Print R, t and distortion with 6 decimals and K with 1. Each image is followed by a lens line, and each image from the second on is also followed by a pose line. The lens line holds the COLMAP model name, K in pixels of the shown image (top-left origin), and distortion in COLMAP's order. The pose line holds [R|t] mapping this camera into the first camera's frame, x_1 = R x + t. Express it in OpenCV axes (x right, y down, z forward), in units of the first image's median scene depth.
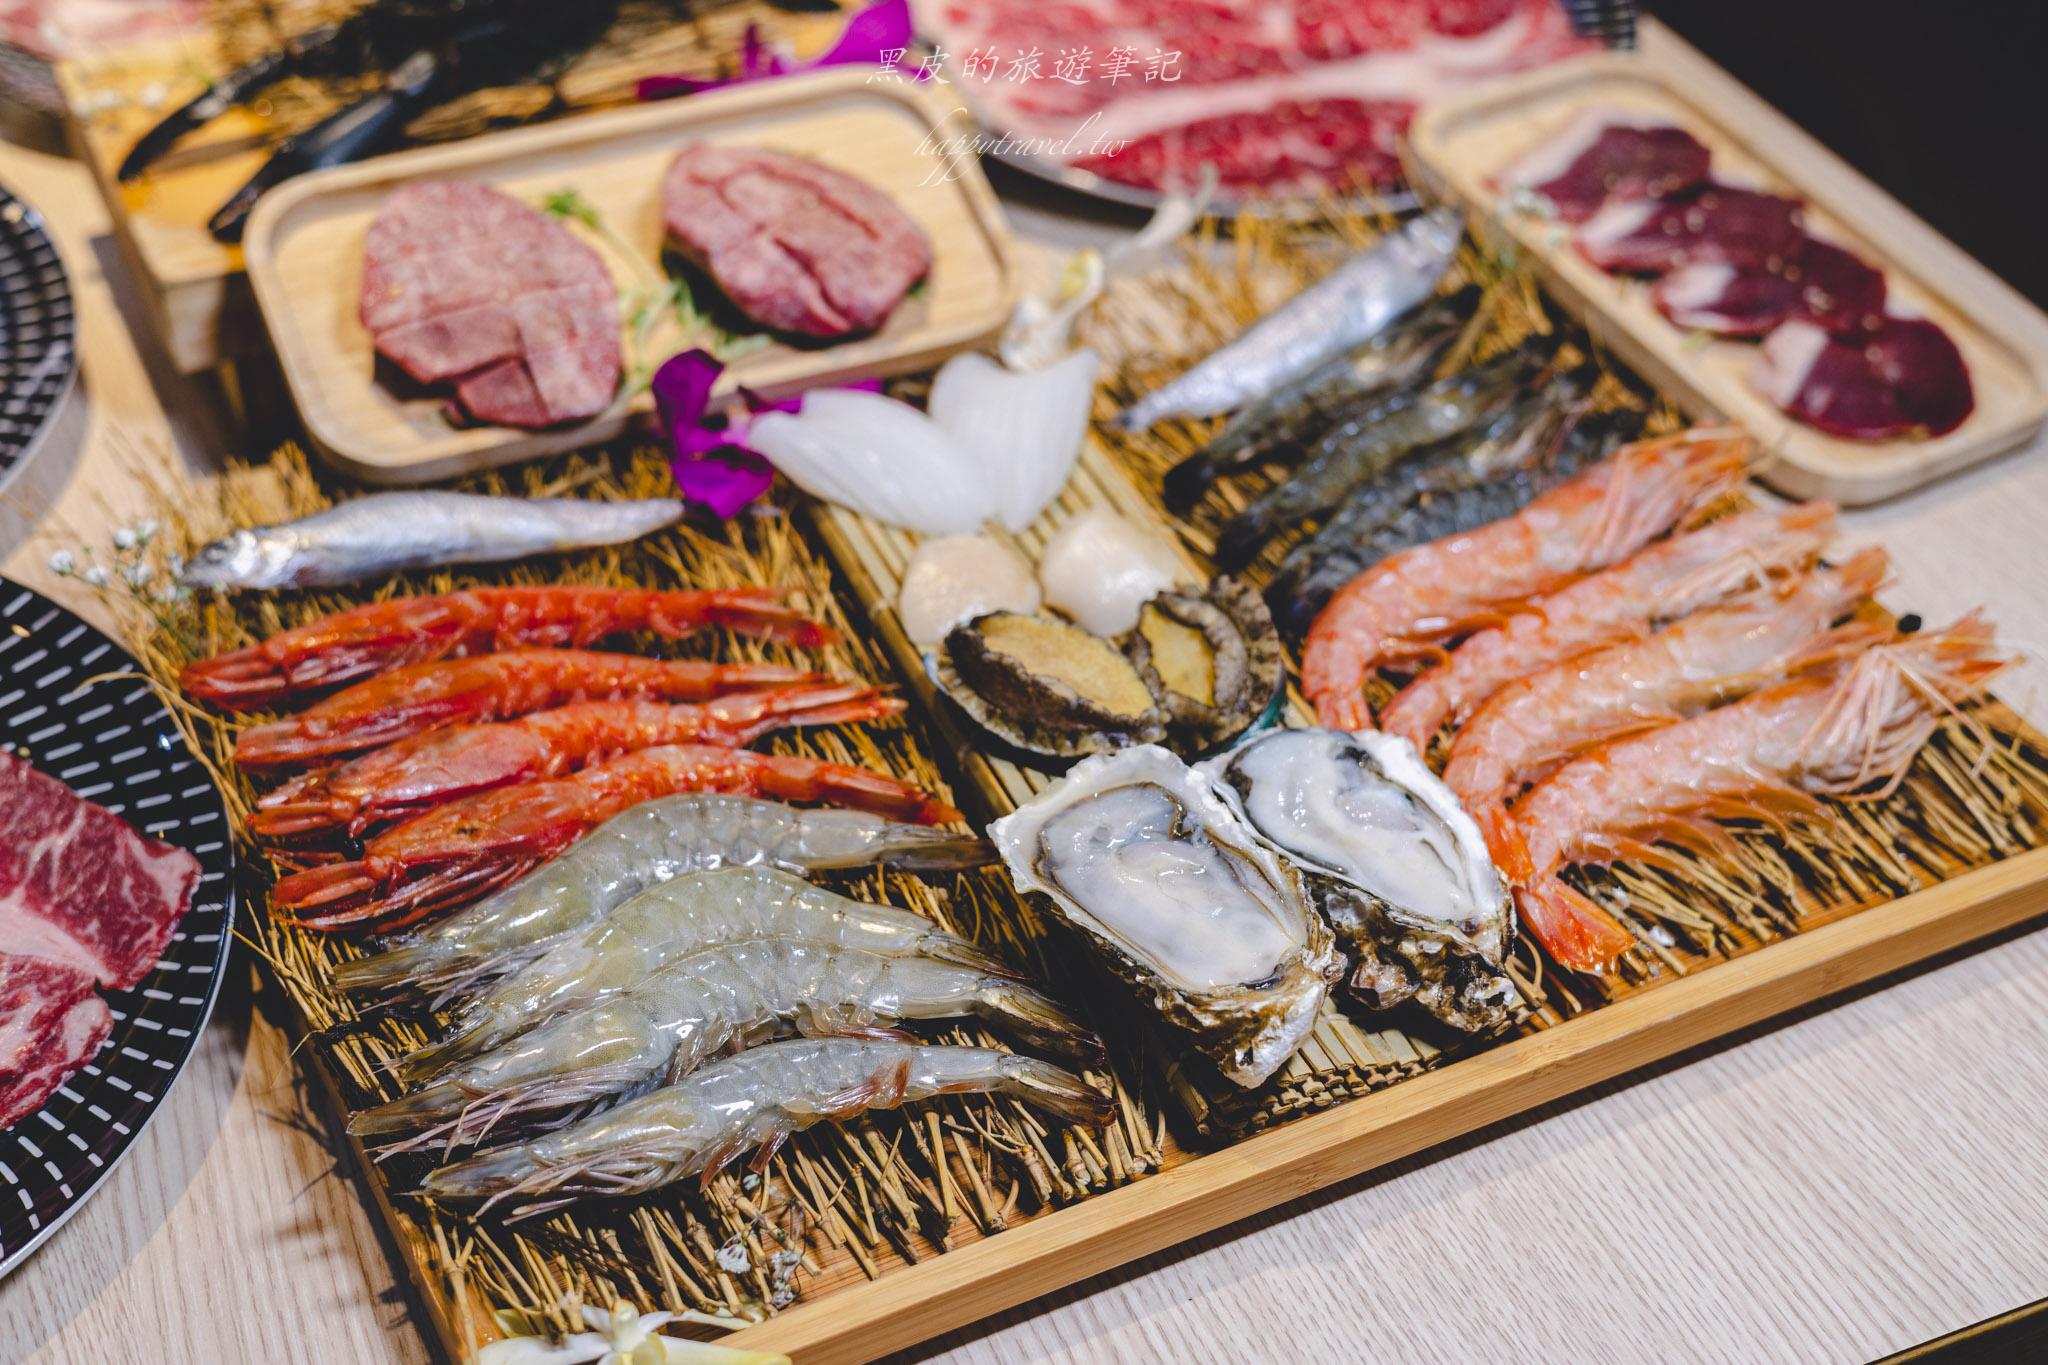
lens RADIAL K [[3215.7, 0, 1025.1], [0, 3215.7, 739.9], [0, 0, 1]] dist [0.036536, -0.213364]
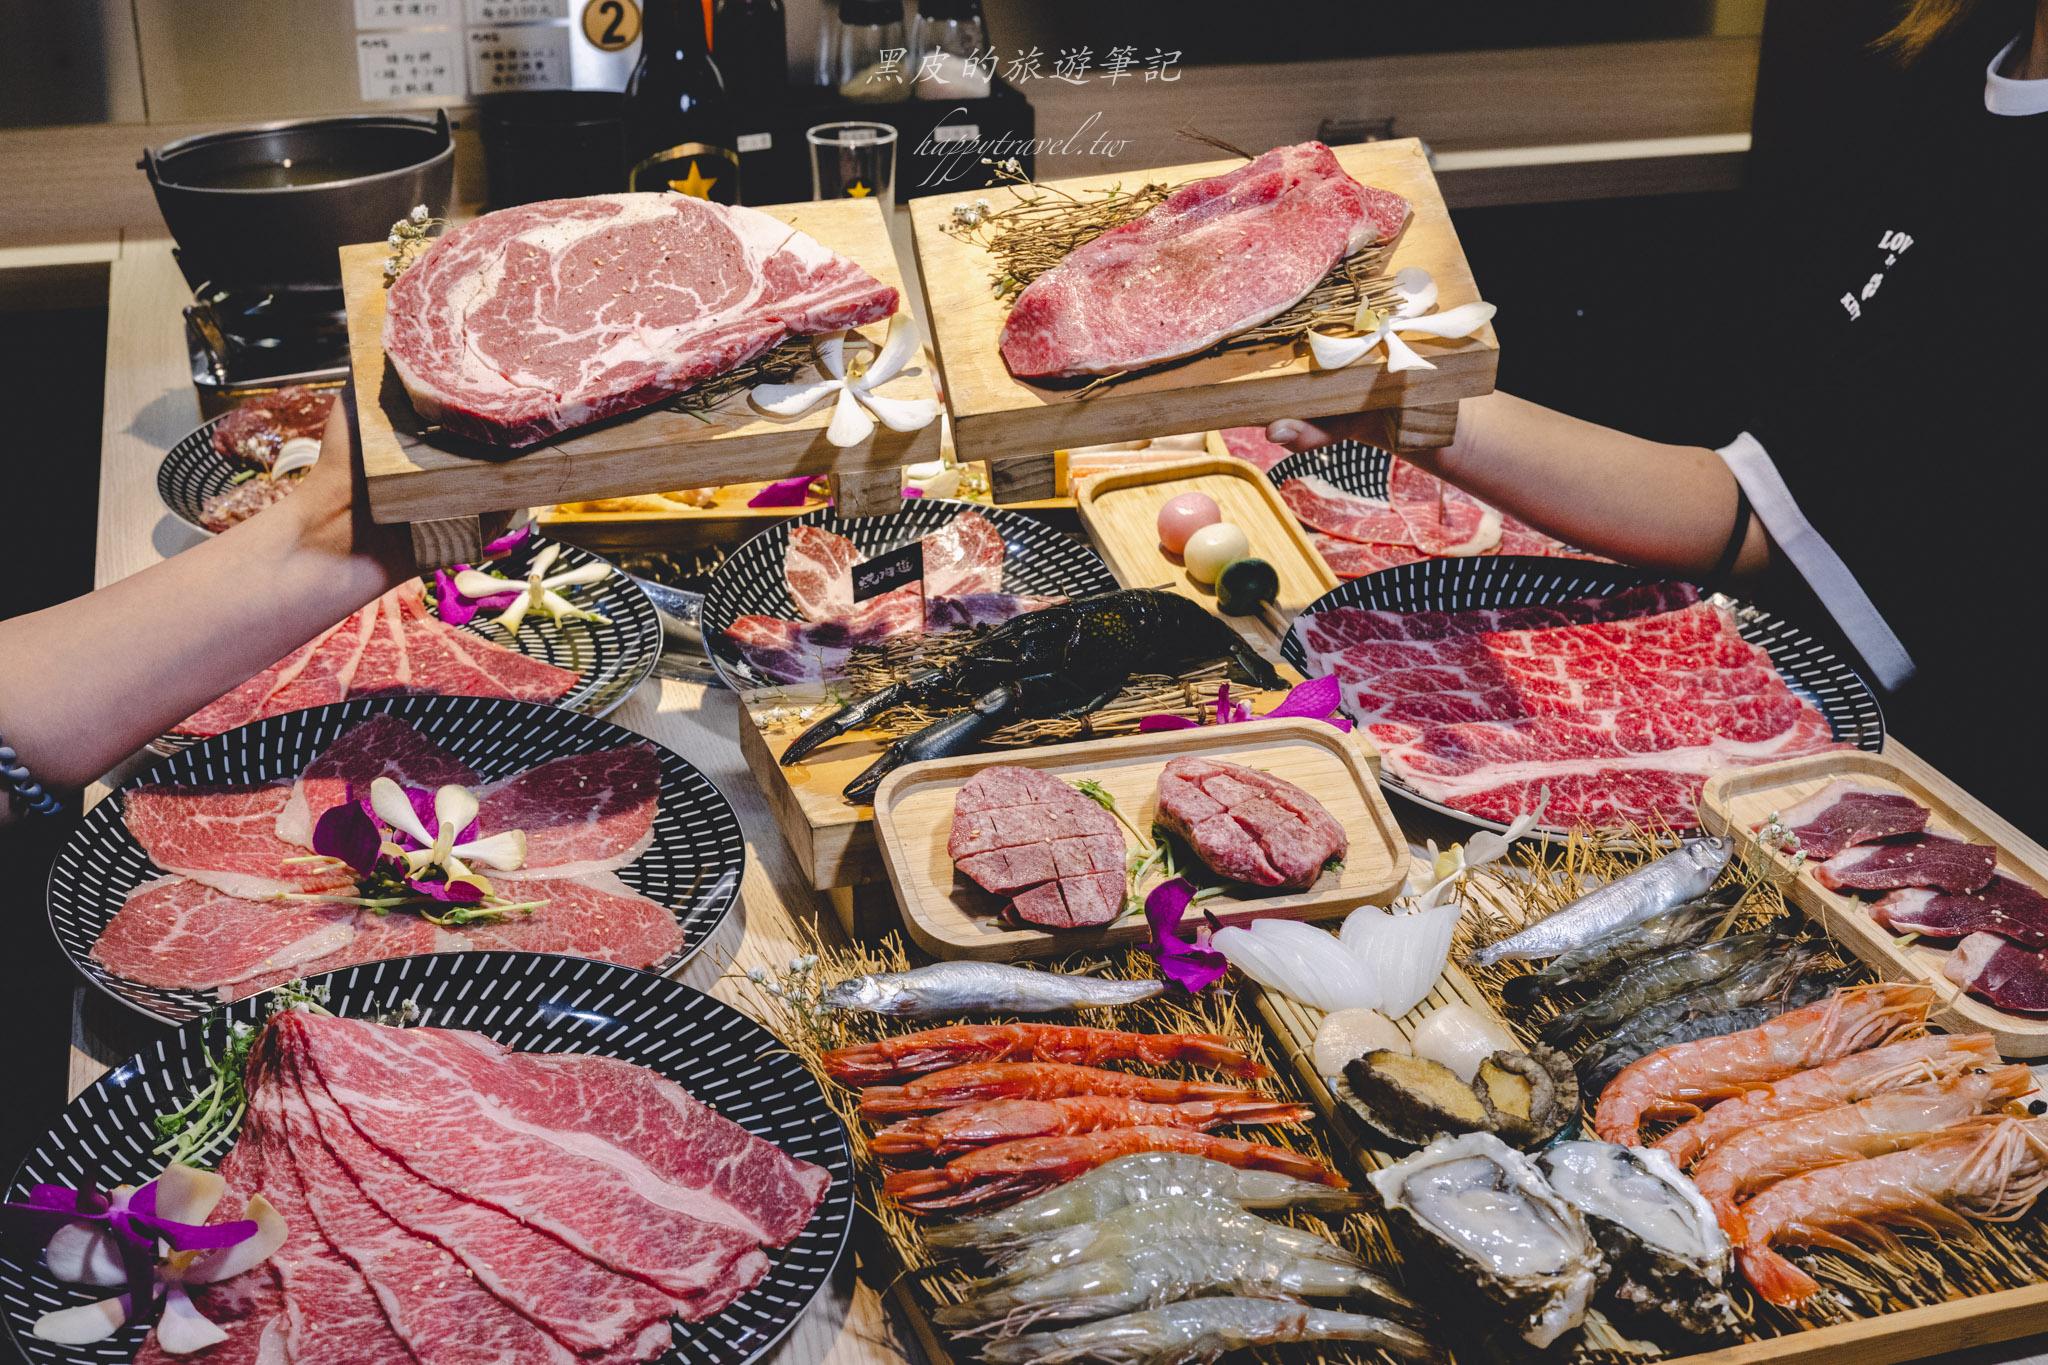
lens RADIAL K [[3215.7, 0, 1025.1], [0, 3215.7, 739.9], [0, 0, 1]] dist [0.036536, -0.213364]
pose [[0.991162, 0.047881, -0.123718, 0.005174], [-0.078540, 0.963383, -0.256369, 0.209376], [0.106912, 0.263820, 0.958629, -0.442173]]
